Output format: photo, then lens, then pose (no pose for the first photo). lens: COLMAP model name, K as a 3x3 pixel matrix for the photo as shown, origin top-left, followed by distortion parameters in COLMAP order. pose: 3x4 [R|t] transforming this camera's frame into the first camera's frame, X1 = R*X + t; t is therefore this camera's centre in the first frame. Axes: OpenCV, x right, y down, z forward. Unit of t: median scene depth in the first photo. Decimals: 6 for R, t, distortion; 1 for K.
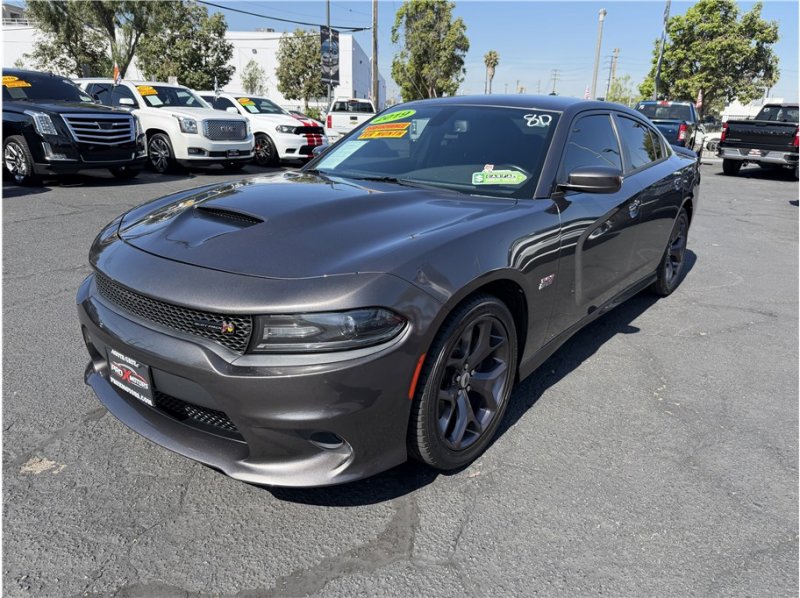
lens RADIAL K [[561.5, 0, 405.4], [0, 561.5, 303.6], [0, 0, 1]] dist [0.013020, -0.027124]
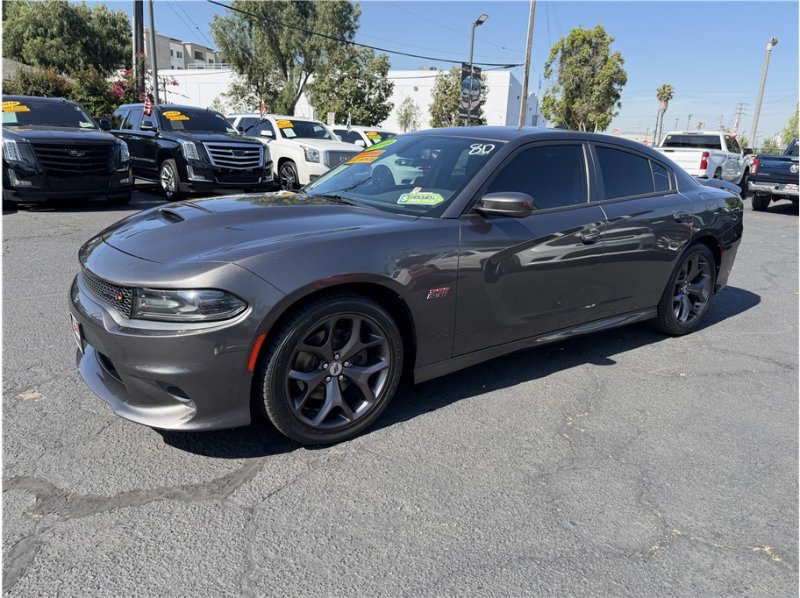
lens RADIAL K [[561.5, 0, 398.0], [0, 561.5, 303.5], [0, 0, 1]] dist [0.013020, -0.027124]
pose [[0.959500, 0.086367, -0.268144, 0.300380], [-0.101003, 0.994030, -0.041253, 0.021423], [0.262980, 0.066665, 0.962495, -0.042362]]
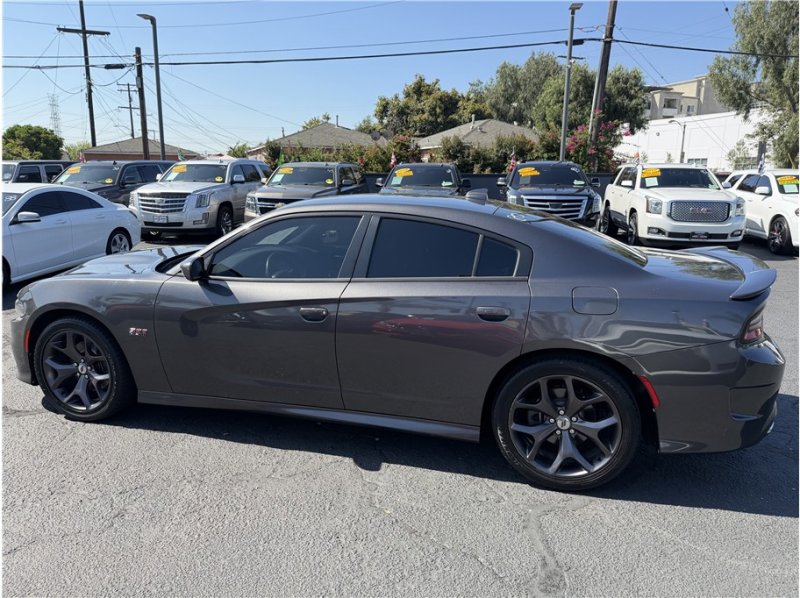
lens RADIAL K [[561.5, 0, 402.0], [0, 561.5, 298.6], [0, 0, 1]] dist [0.013020, -0.027124]
pose [[0.383086, 0.170570, -0.907828, 1.106154], [-0.286889, 0.956170, 0.058591, -0.246674], [0.878032, 0.238000, 0.415230, 0.628975]]
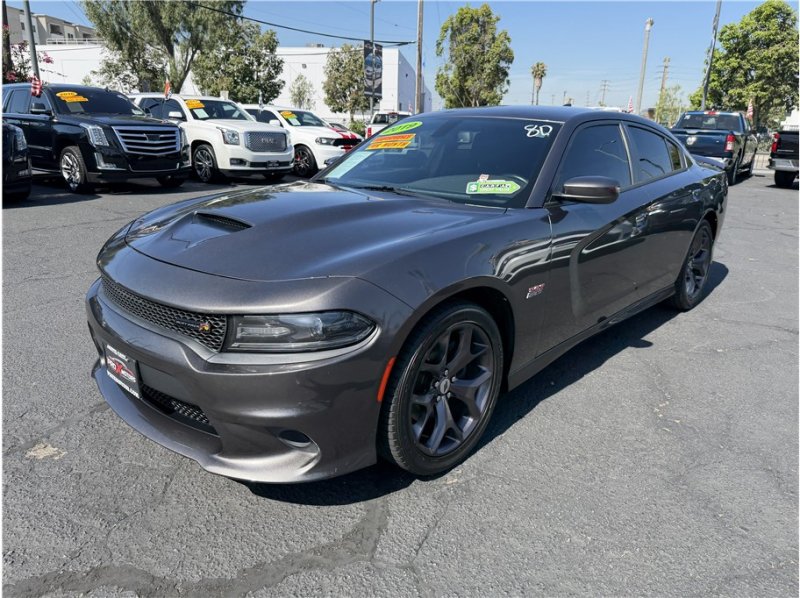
lens RADIAL K [[561.5, 0, 395.6], [0, 561.5, 295.9], [0, 0, 1]] dist [0.013020, -0.027124]
pose [[0.995502, 0.023254, -0.091848, 0.061568], [-0.026106, 0.999210, -0.029973, 0.003653], [0.091078, 0.032236, 0.995322, -0.008672]]
